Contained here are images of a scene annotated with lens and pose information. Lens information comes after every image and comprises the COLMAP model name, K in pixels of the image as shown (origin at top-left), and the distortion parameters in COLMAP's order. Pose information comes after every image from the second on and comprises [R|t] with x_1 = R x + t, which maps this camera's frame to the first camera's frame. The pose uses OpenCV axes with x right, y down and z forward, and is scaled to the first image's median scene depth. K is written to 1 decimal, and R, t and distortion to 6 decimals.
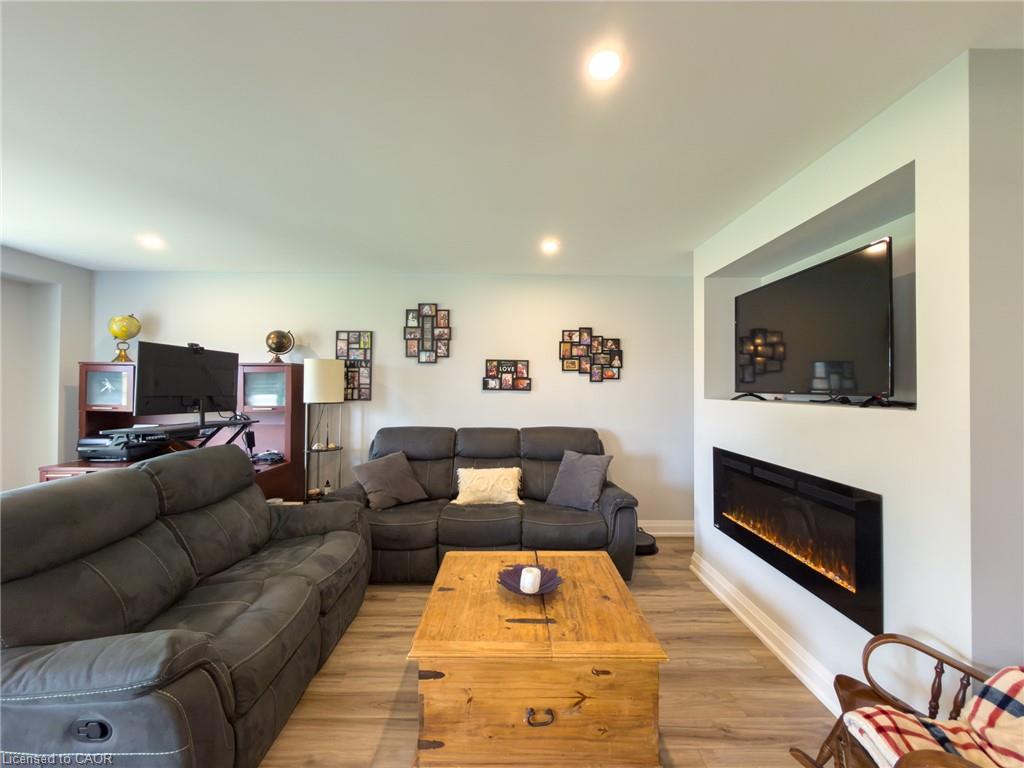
lens RADIAL K [[407.1, 0, 512.0], [0, 407.1, 384.0], [0, 0, 1]] dist [0.000805, 0.000043]
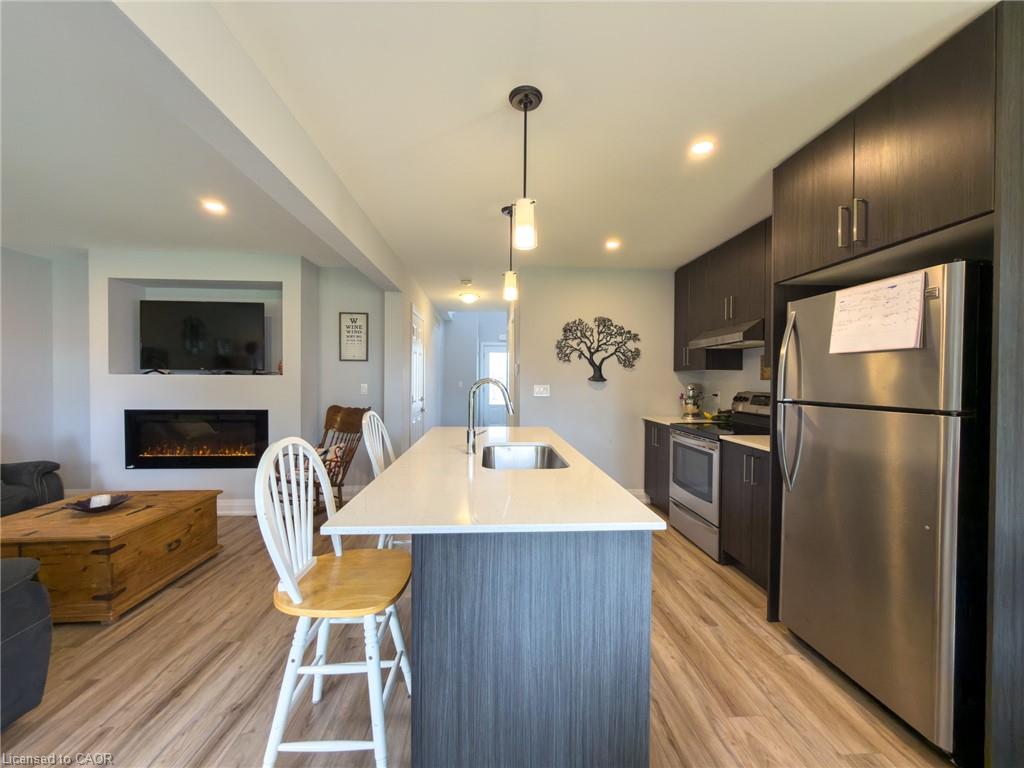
lens RADIAL K [[412.1, 0, 510.5], [0, 412.1, 383.8], [0, 0, 1]] dist [0.001410, 0.000279]
pose [[-0.045530, -0.020624, 0.998750, -0.678487], [-0.013475, 0.999709, 0.020029, 0.019334], [-0.998872, -0.012547, -0.045795, -0.145979]]
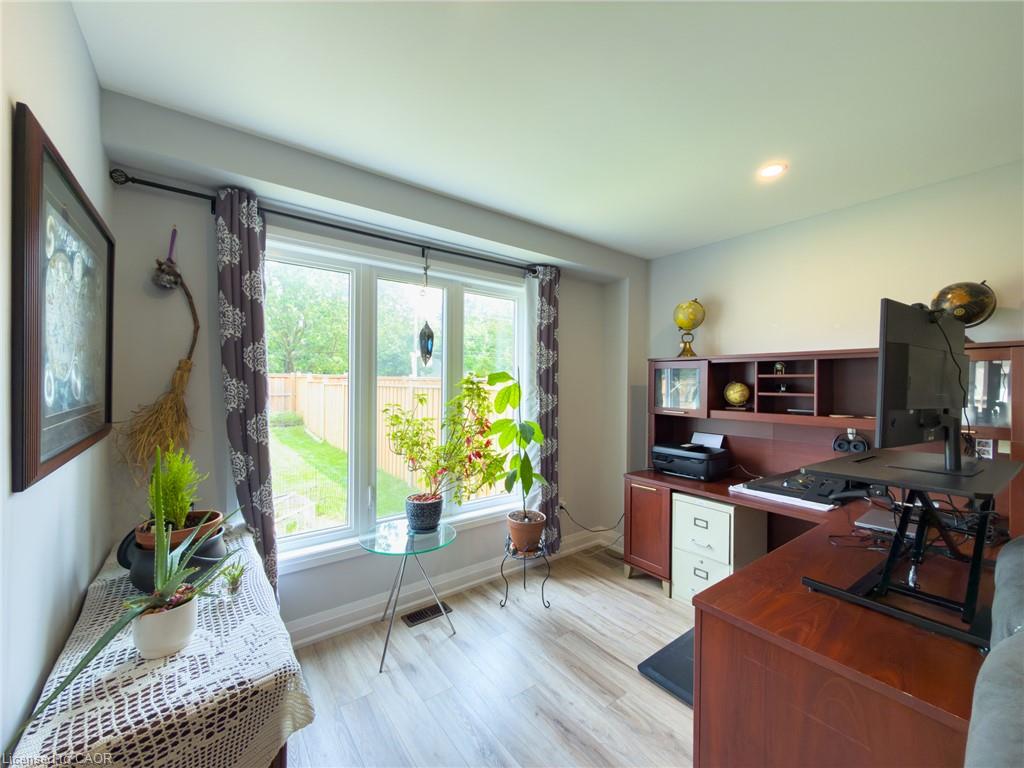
lens RADIAL K [[409.2, 0, 513.0], [0, 409.2, 383.1], [0, 0, 1]] dist [-0.000850, 0.000144]
pose [[0.600424, 0.000044, -0.799682, -0.475876], [-0.000436, 1.000000, -0.000273, -0.000330], [0.799682, 0.000513, 0.600424, 0.202630]]
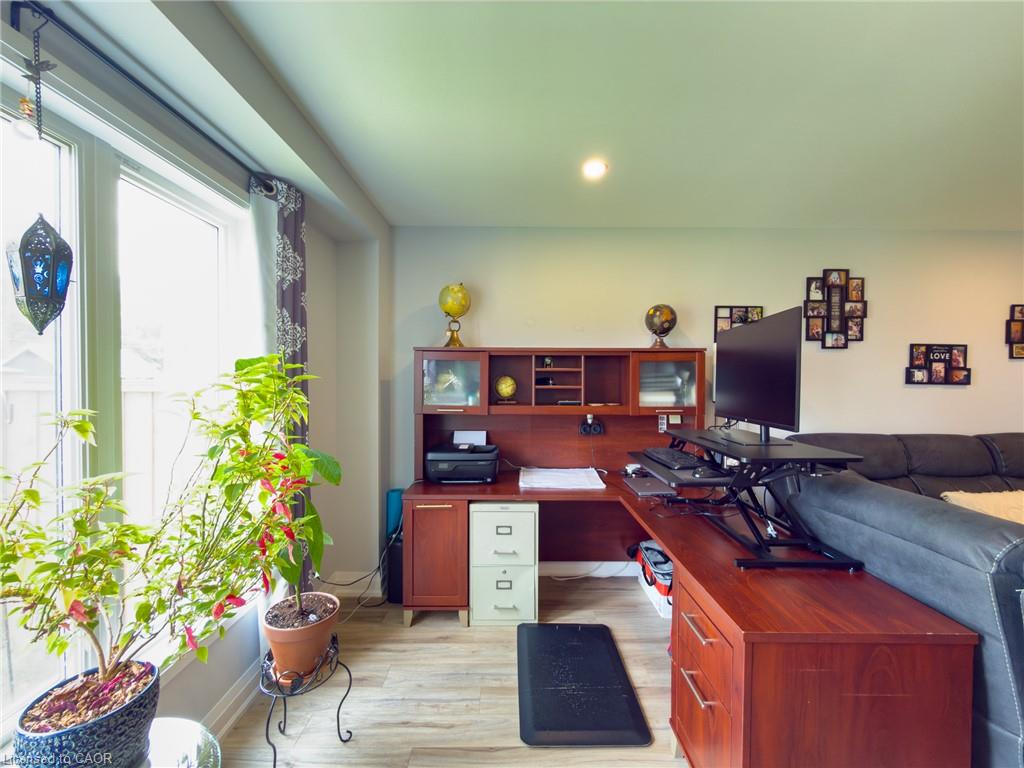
lens RADIAL K [[409.2, 0, 513.0], [0, 409.2, 383.1], [0, 0, 1]] dist [-0.000850, 0.000144]
pose [[0.999994, -0.002034, 0.002668, -0.809195], [0.001981, 0.999811, 0.019362, -0.003247], [-0.002707, -0.019357, 0.999809, 0.242155]]
